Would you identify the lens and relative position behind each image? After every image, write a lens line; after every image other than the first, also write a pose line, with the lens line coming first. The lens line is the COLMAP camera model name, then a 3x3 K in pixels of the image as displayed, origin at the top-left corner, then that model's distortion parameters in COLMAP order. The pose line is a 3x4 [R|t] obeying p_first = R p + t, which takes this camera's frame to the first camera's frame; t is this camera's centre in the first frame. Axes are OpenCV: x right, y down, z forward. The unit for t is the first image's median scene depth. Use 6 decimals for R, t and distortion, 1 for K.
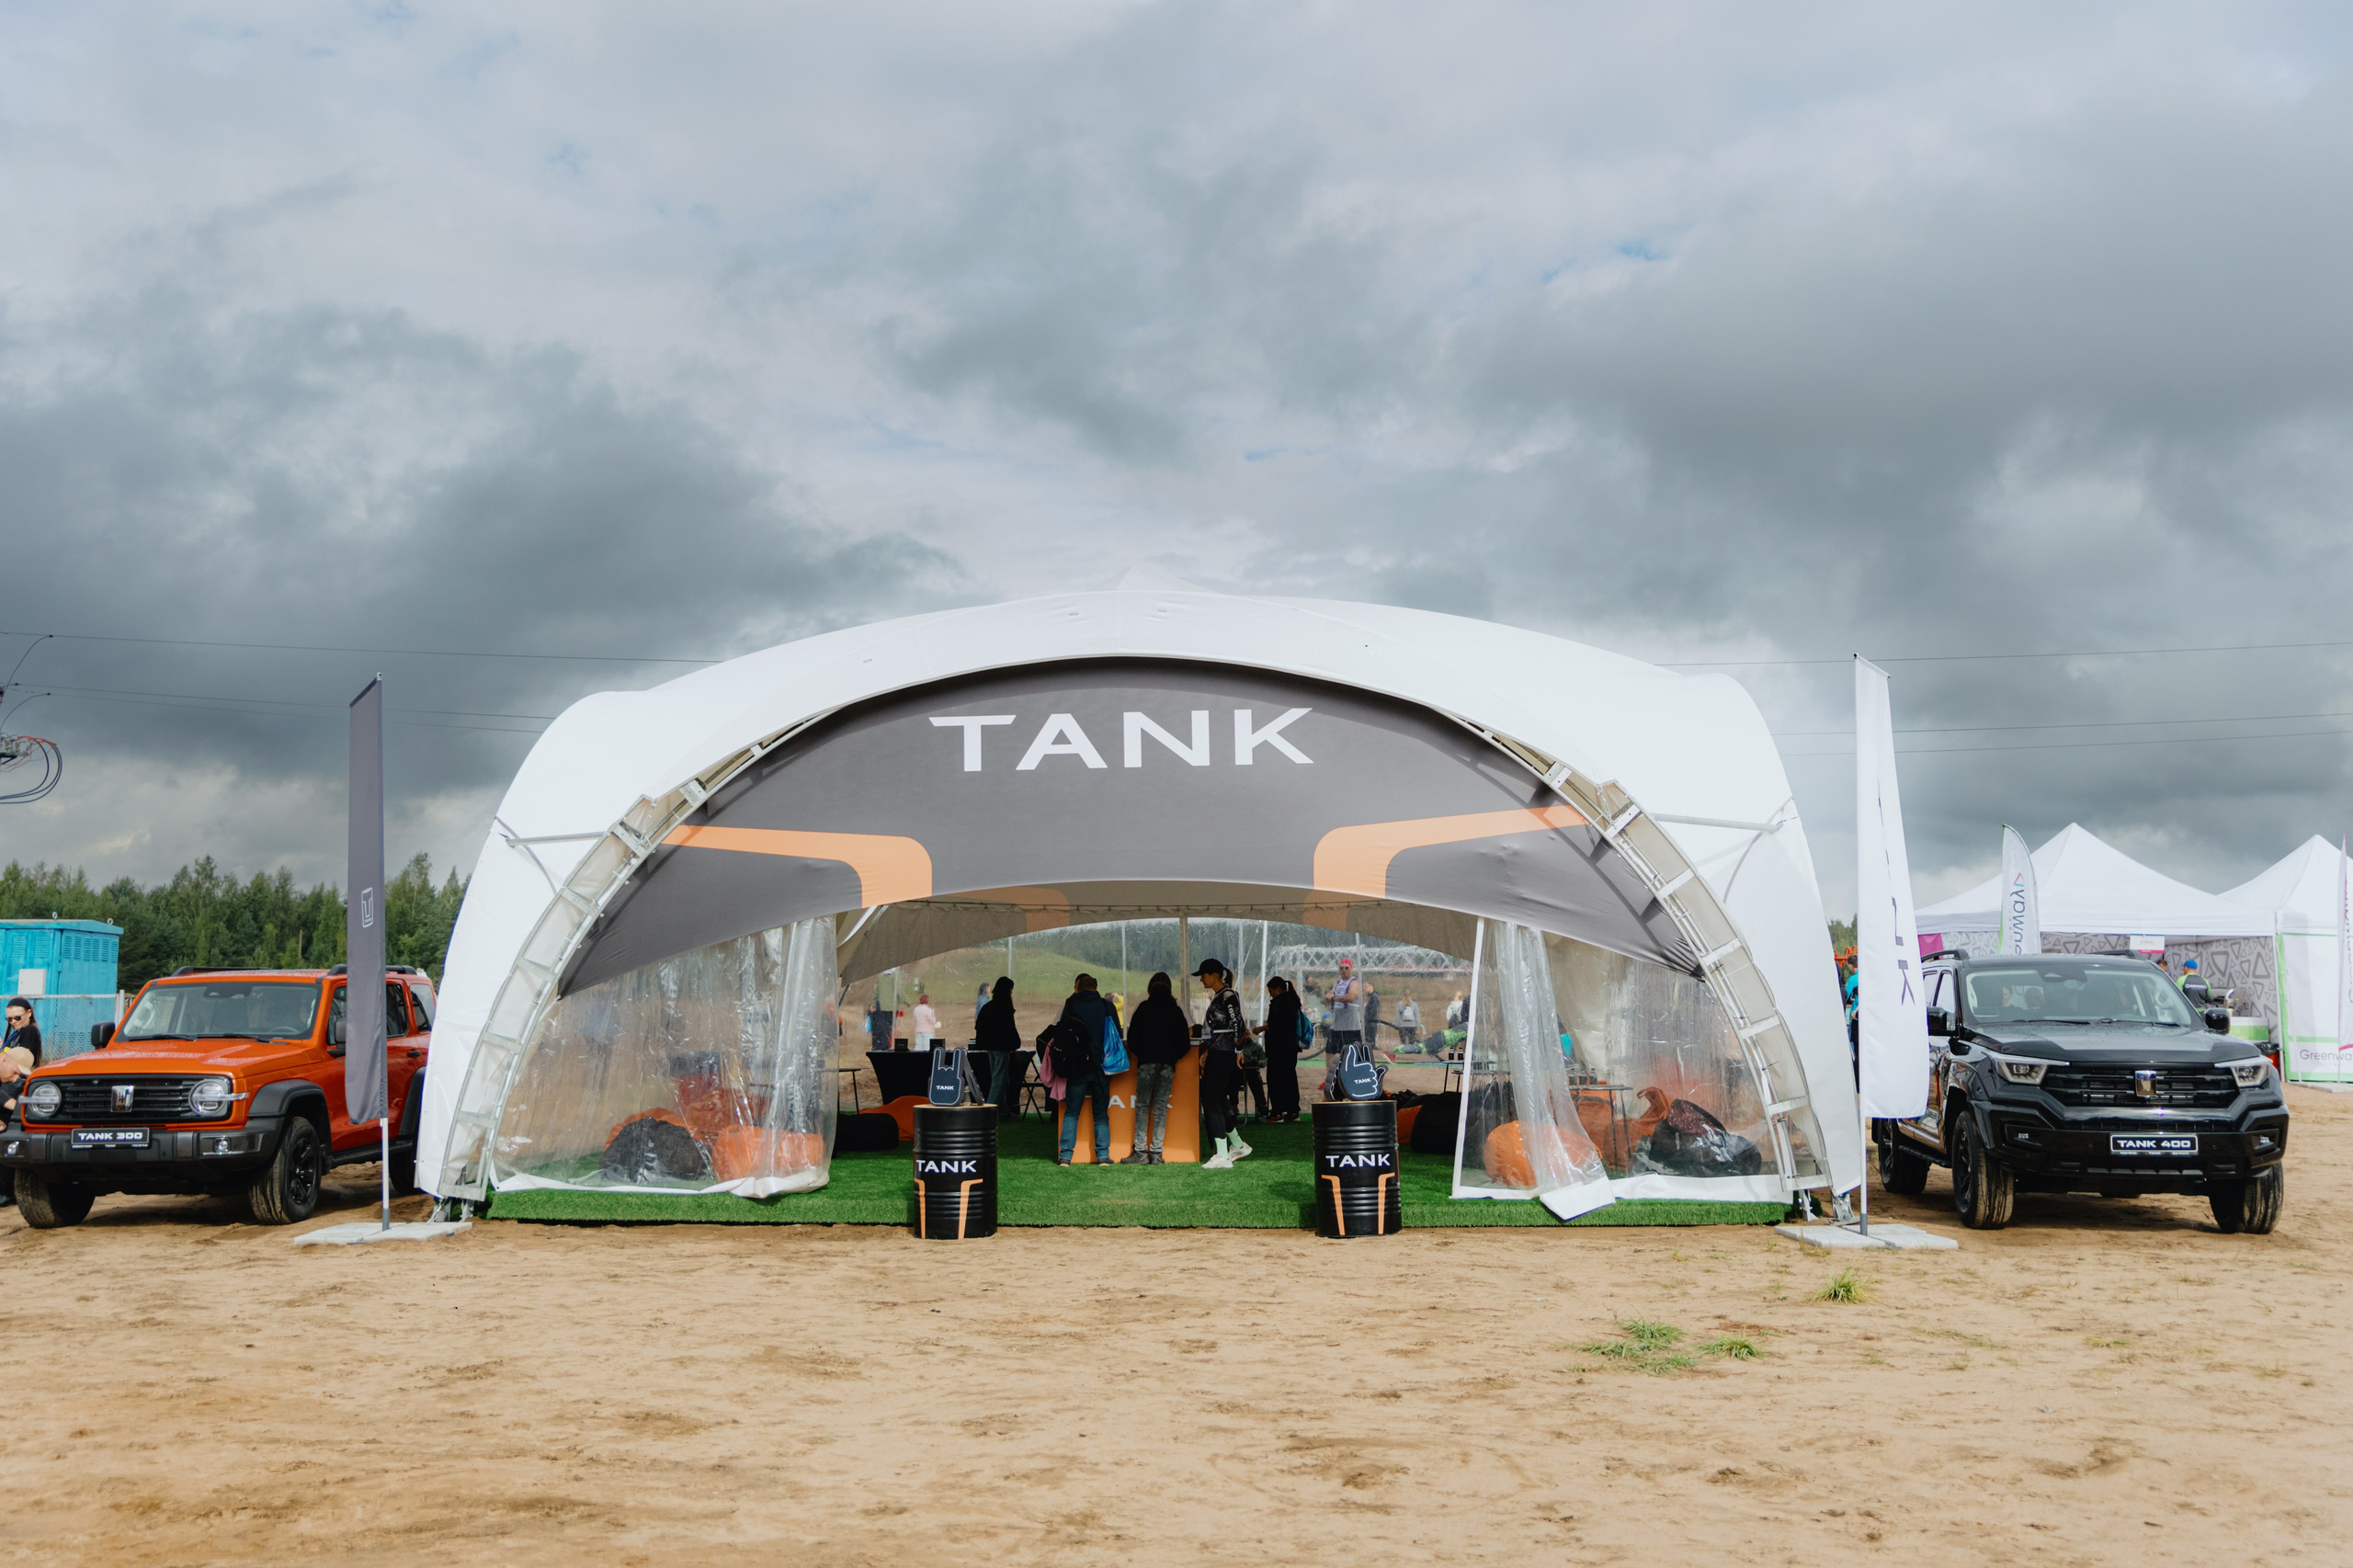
lens RADIAL K [[2208.4, 0, 1176.5], [0, 2208.4, 784.0], [0, 0, 1]] dist [-0.014038, -0.010518]
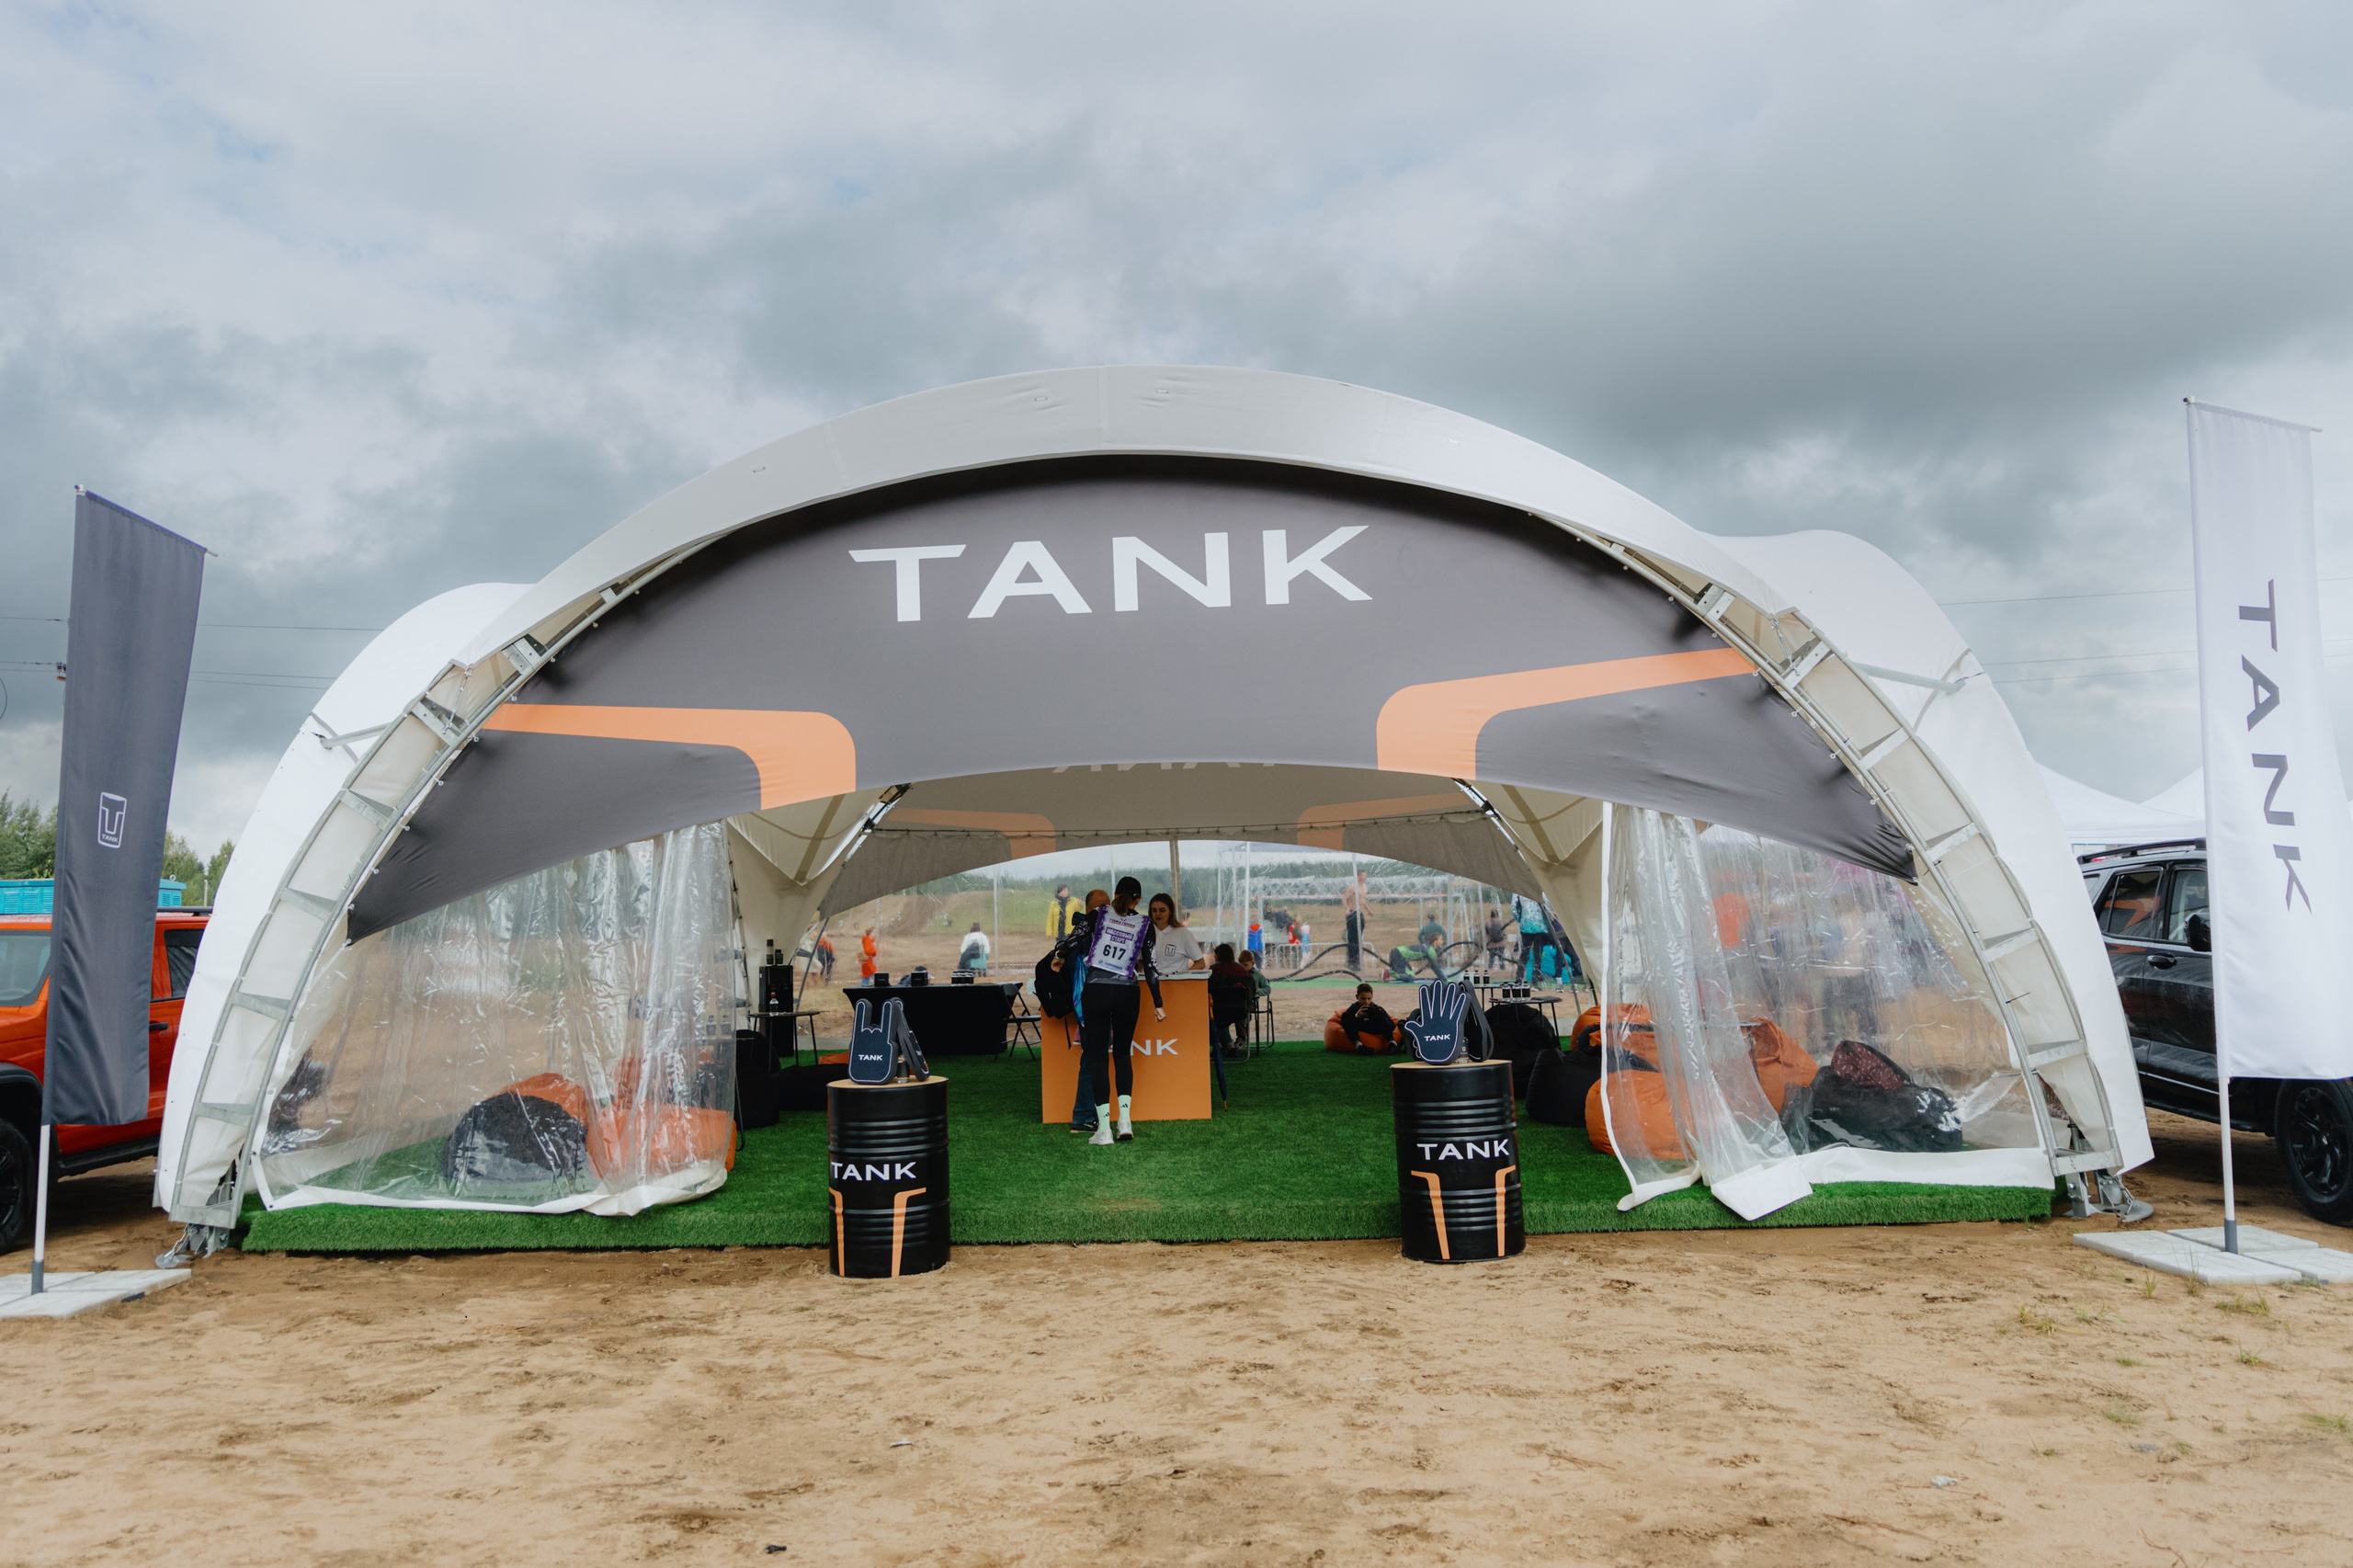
lens RADIAL K [[1656.5, 0, 1176.5], [0, 1656.5, 784.0], [0, 0, 1]] dist [0.005138, 0.000988]
pose [[0.999570, -0.020688, 0.020781, -0.015994], [0.020448, 0.999723, 0.011687, 0.044512], [-0.021017, -0.011257, 0.999716, 0.452290]]
